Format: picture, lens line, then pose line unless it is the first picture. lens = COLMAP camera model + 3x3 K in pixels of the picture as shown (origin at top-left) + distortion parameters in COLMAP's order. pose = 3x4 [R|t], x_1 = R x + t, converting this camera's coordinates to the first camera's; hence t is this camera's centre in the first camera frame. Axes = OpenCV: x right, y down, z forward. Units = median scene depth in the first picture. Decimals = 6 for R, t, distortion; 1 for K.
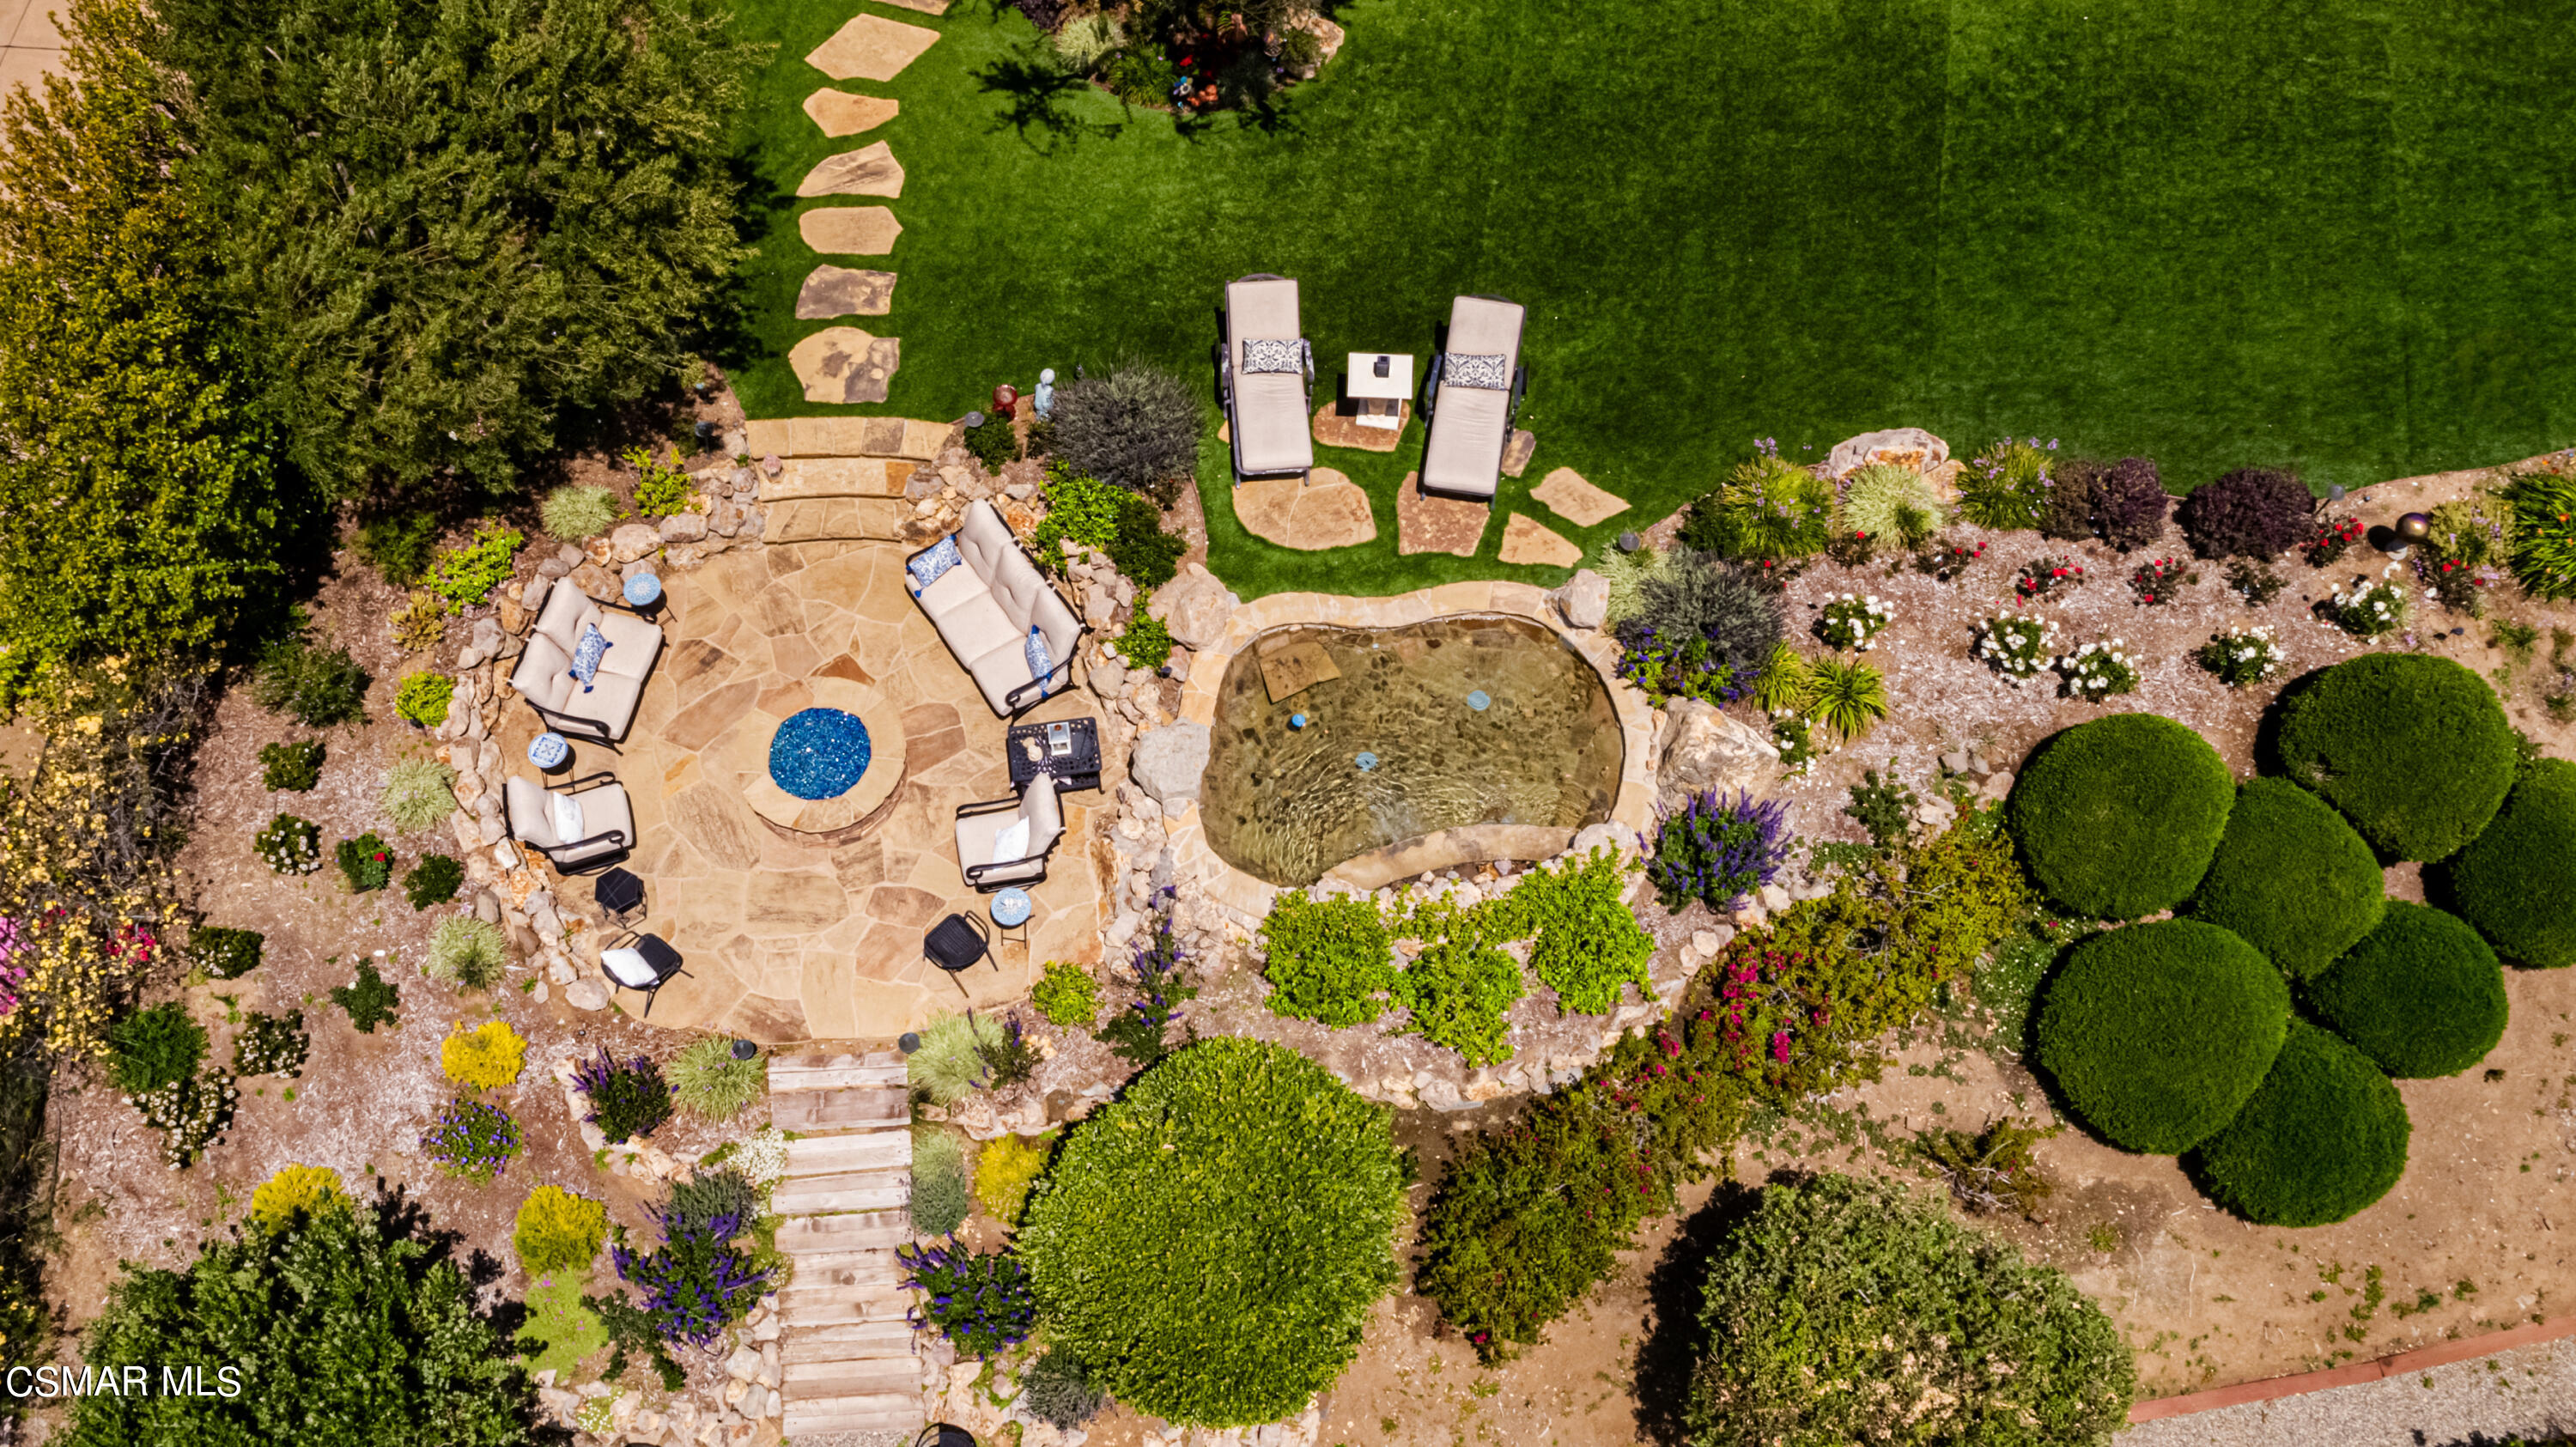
lens RADIAL K [[2507.9, 0, 1155.7], [0, 2507.9, 626.3], [0, 0, 1]] dist [0.000494, 0.000000]
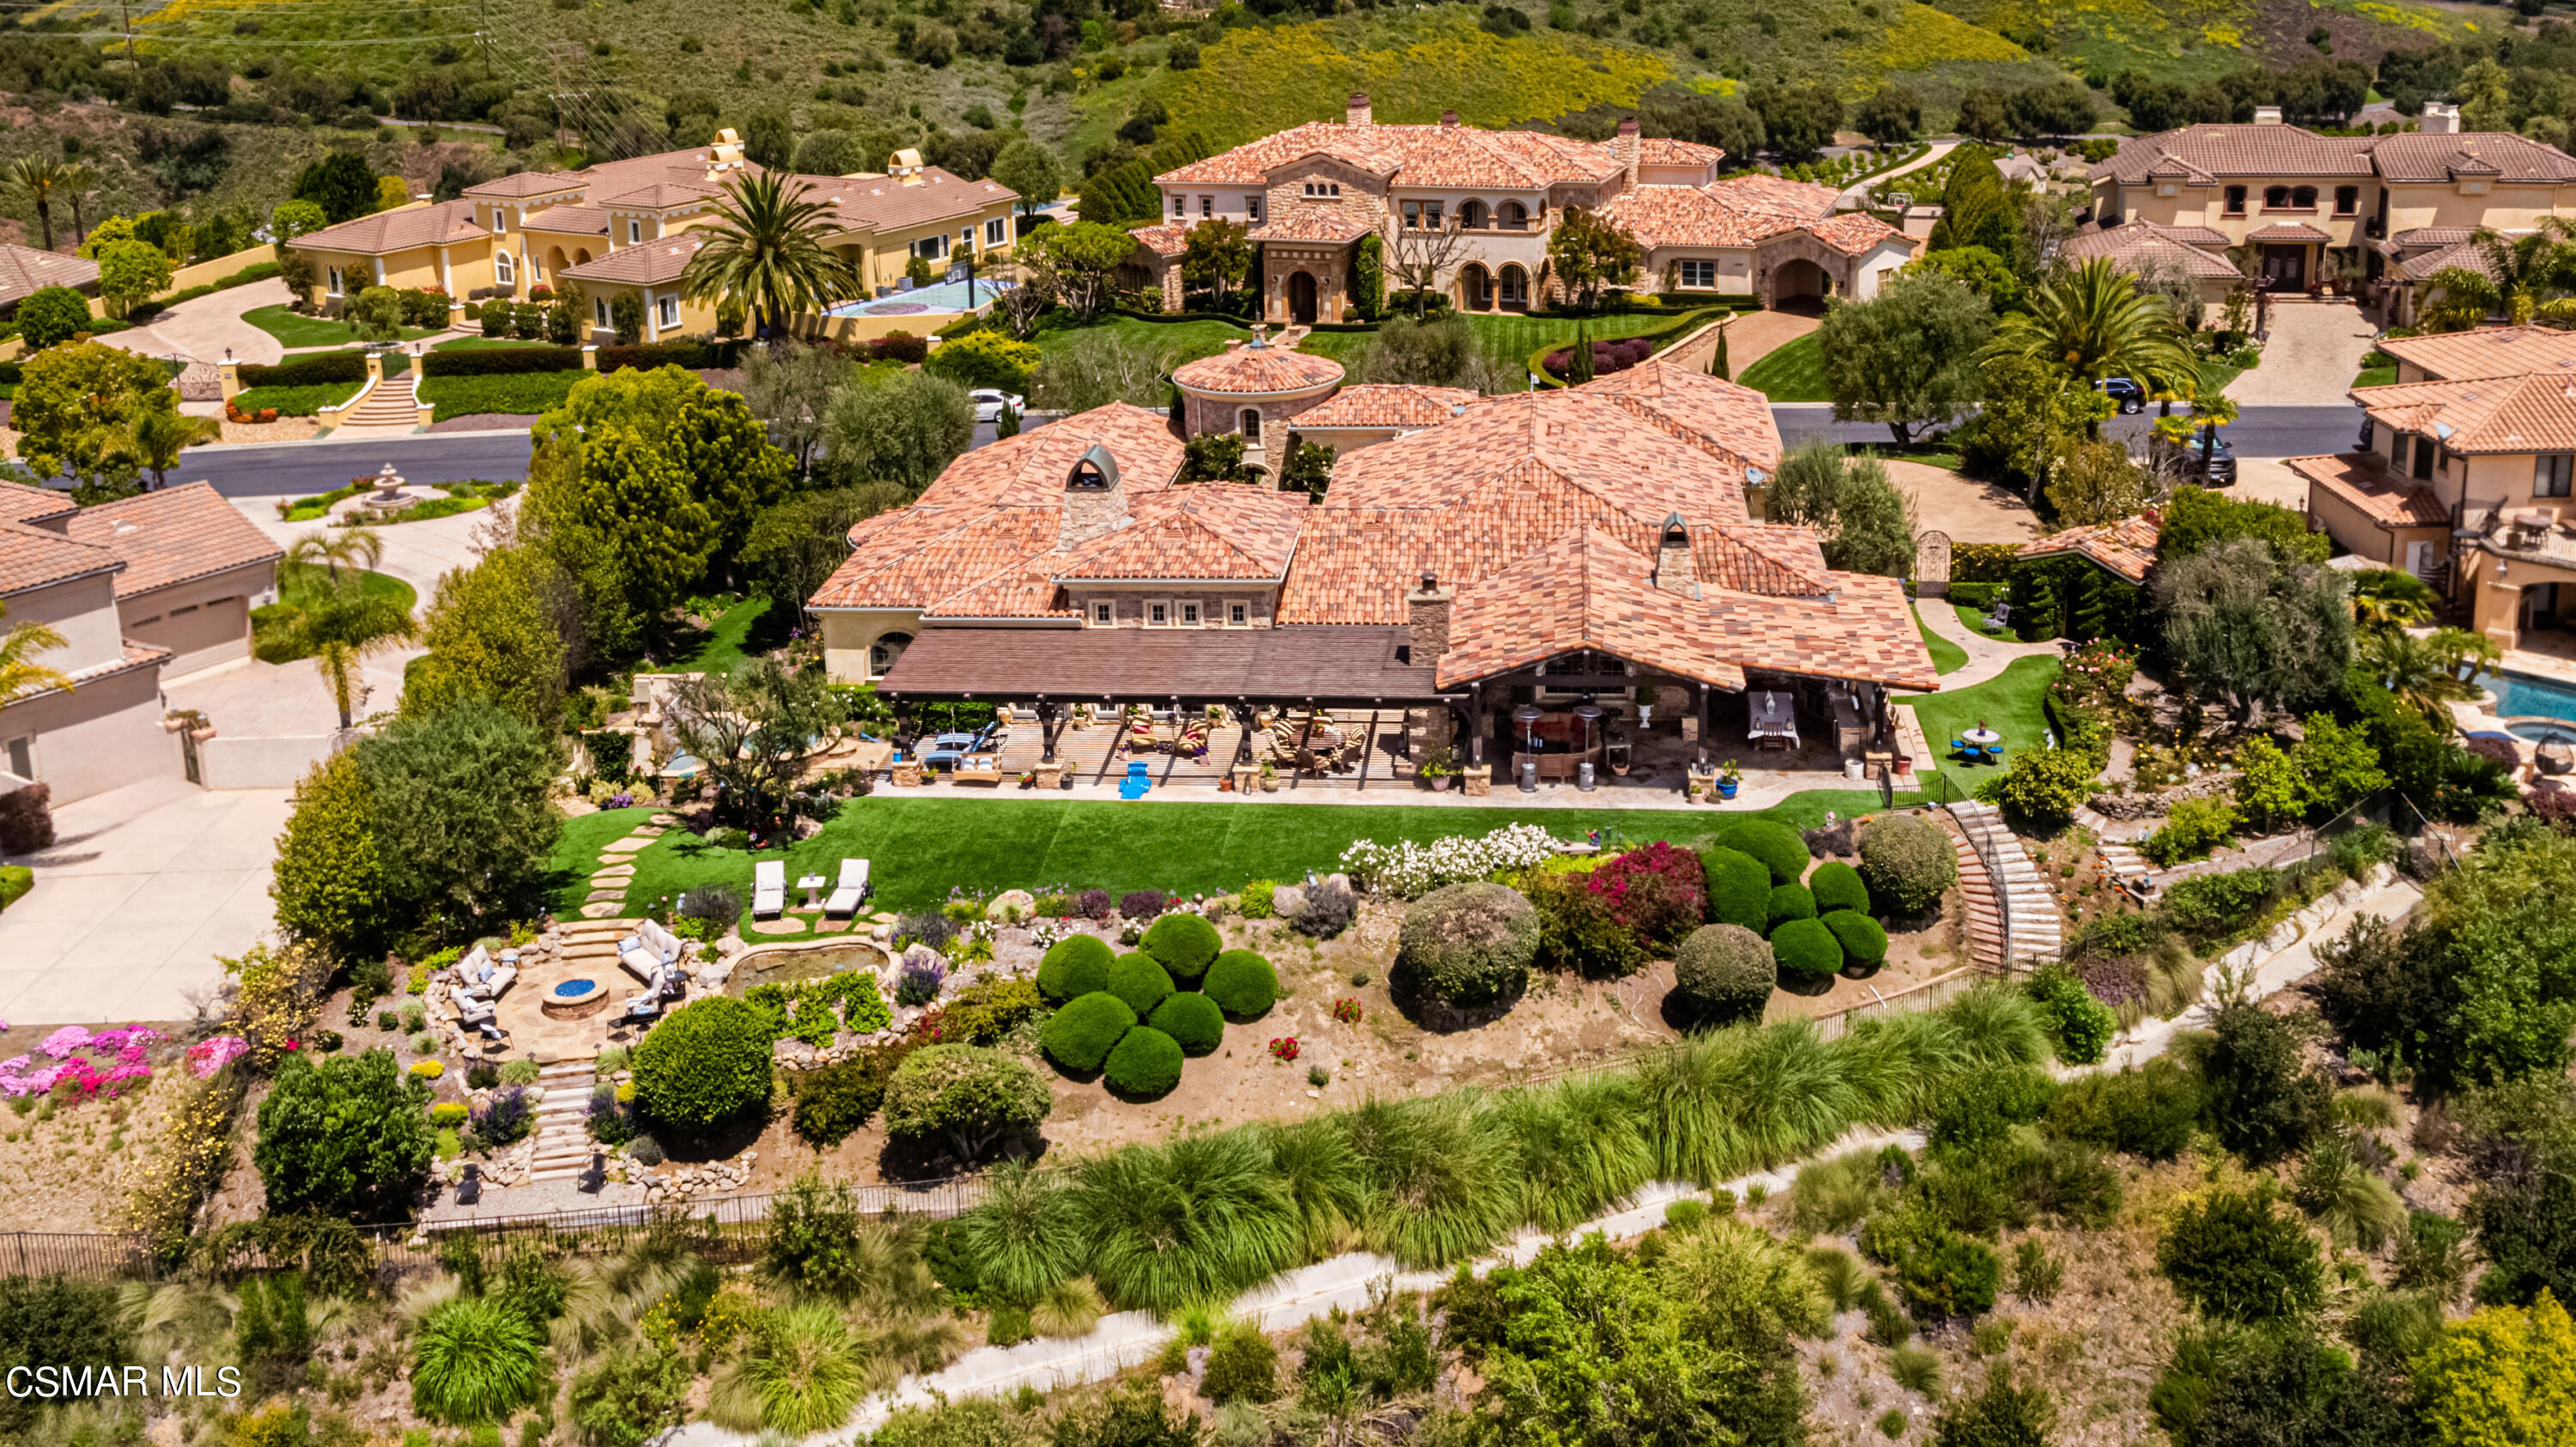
lens RADIAL K [[2507.9, 0, 1261.4], [0, 2507.9, 473.9], [0, 0, 1]] dist [0.000494, 0.000000]
pose [[0.995403, -0.027441, 0.091762, 0.340704], [0.084142, 0.708226, -0.700954, 1.522785], [-0.045753, 0.705452, 0.707279, -1.204729]]
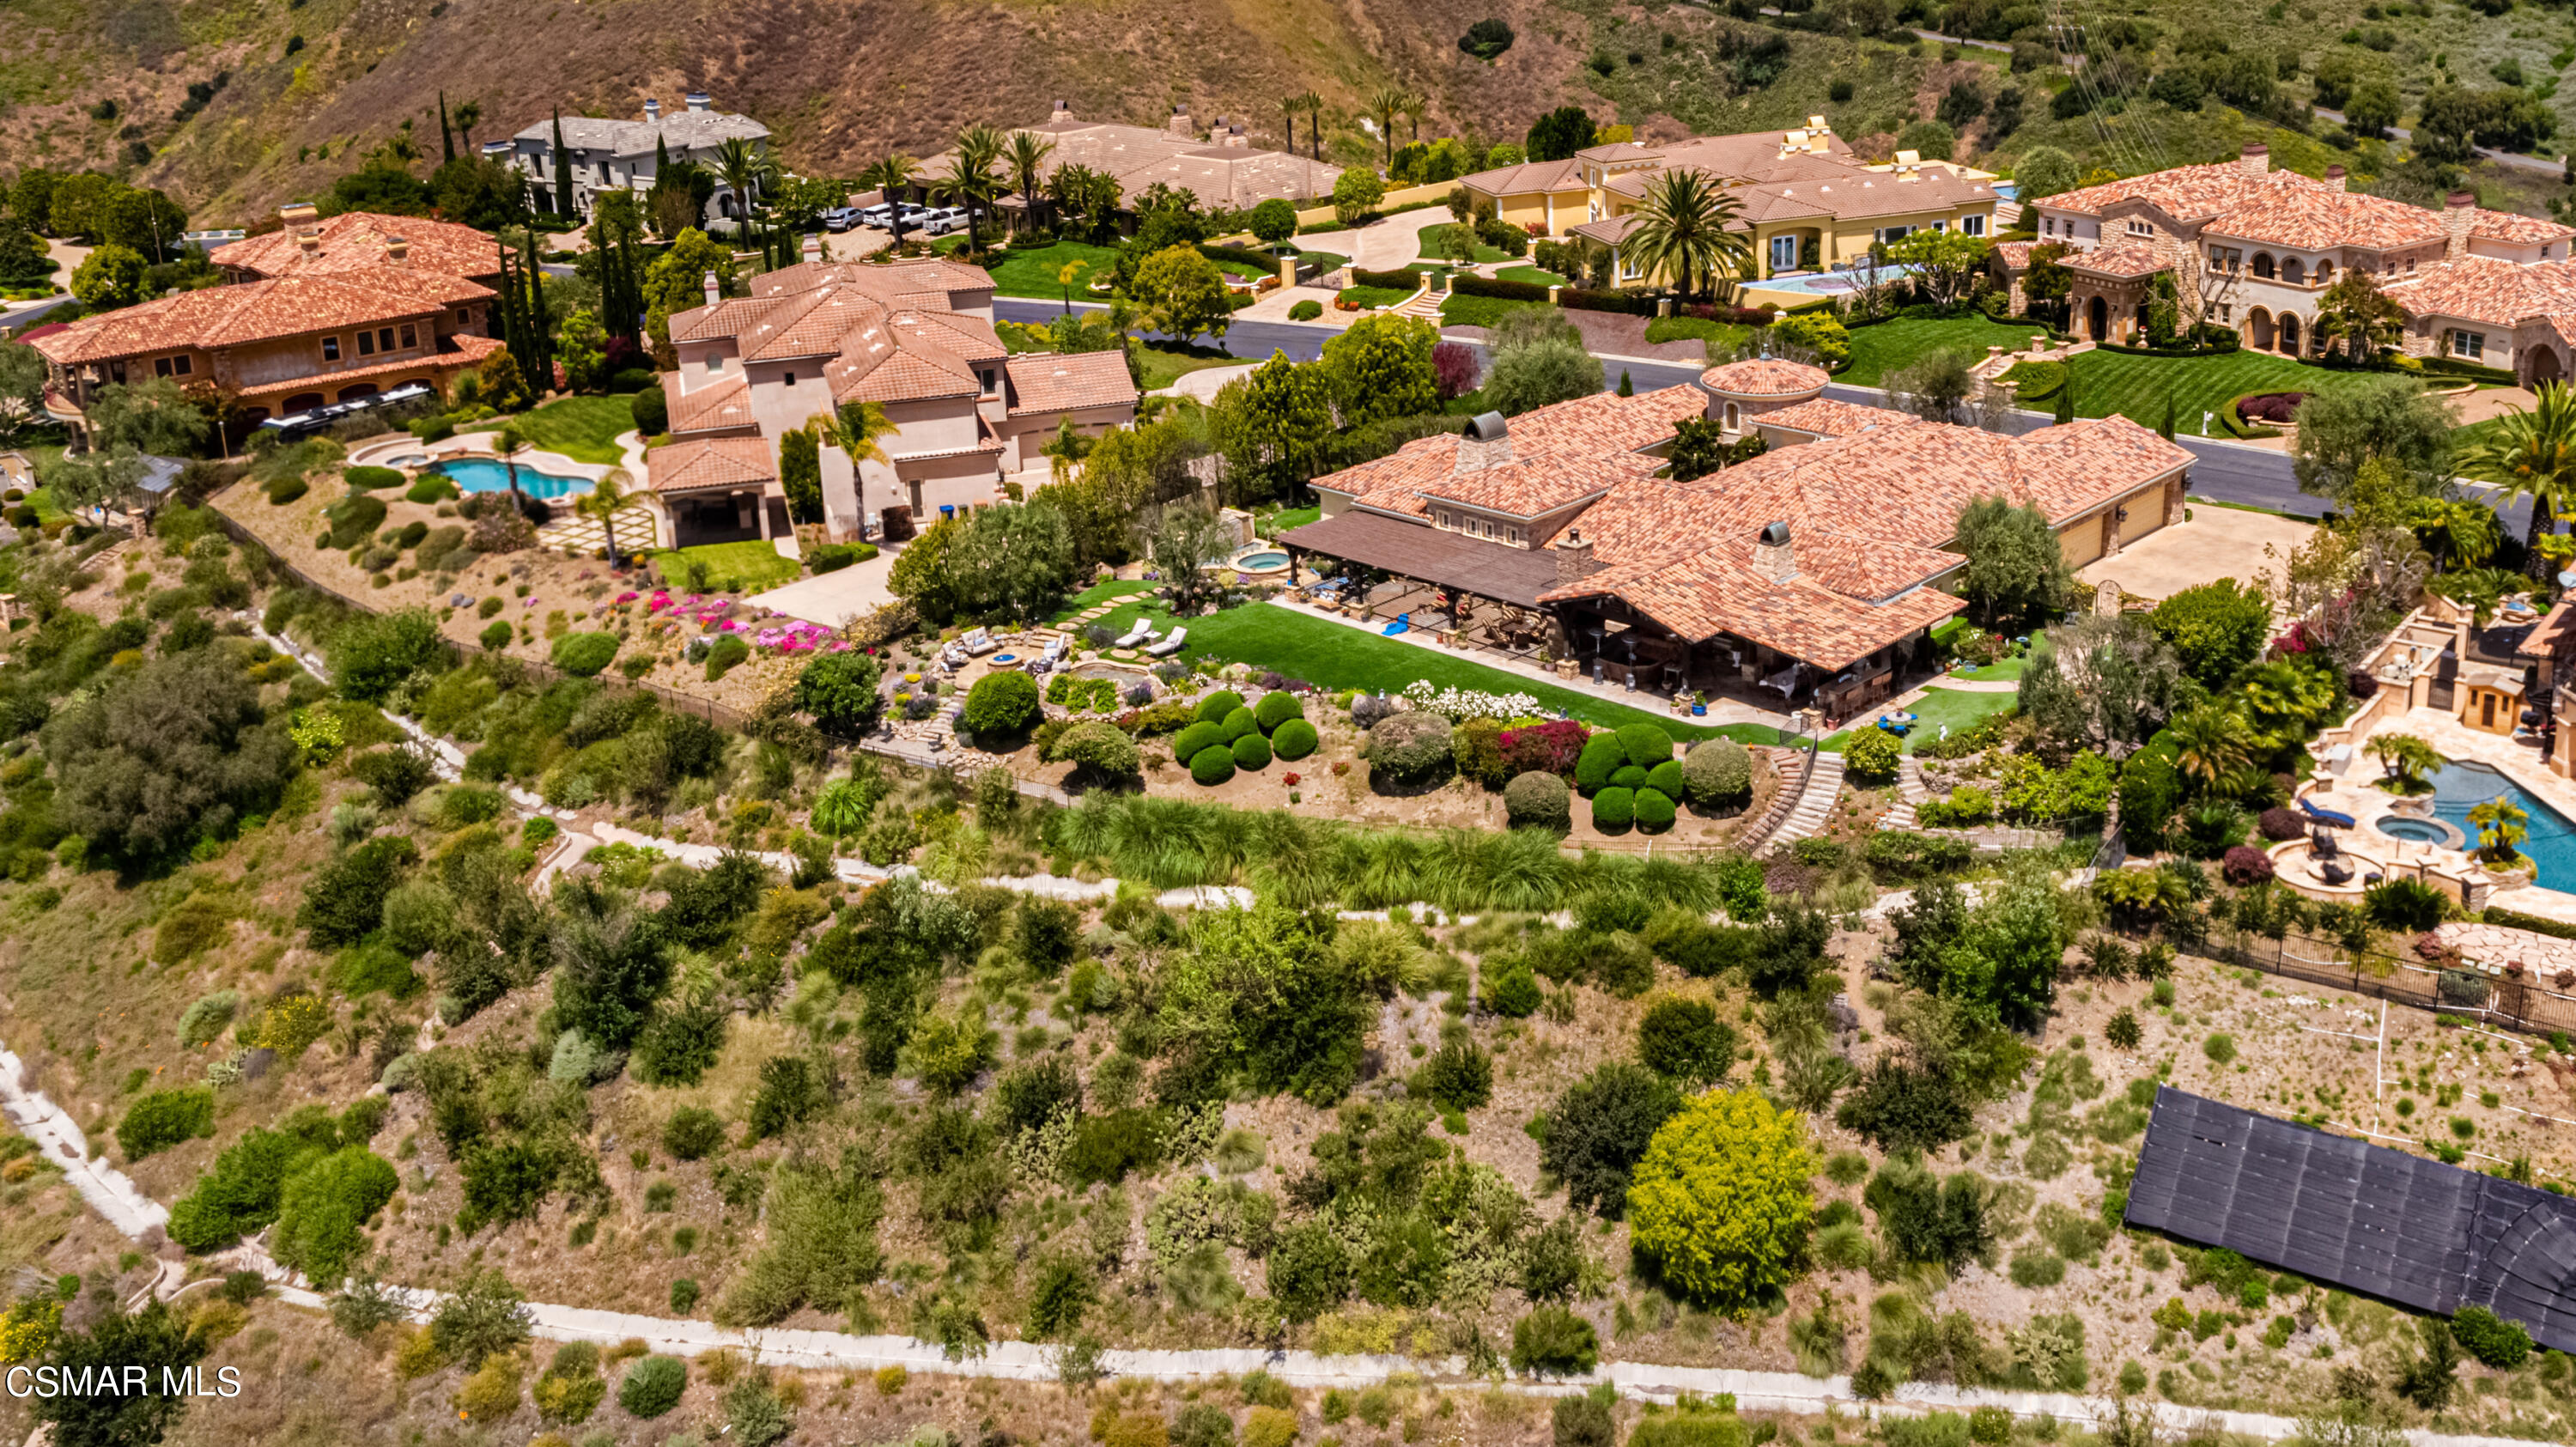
lens RADIAL K [[2499.7, 0, 1397.2], [0, 2499.7, 519.9], [0, 0, 1]] dist [-0.011370, 0.000000]
pose [[0.858894, 0.147491, -0.490457, 2.742288], [-0.434023, 0.718003, -0.544147, 2.082408], [0.271893, 0.680234, 0.680703, -2.152728]]
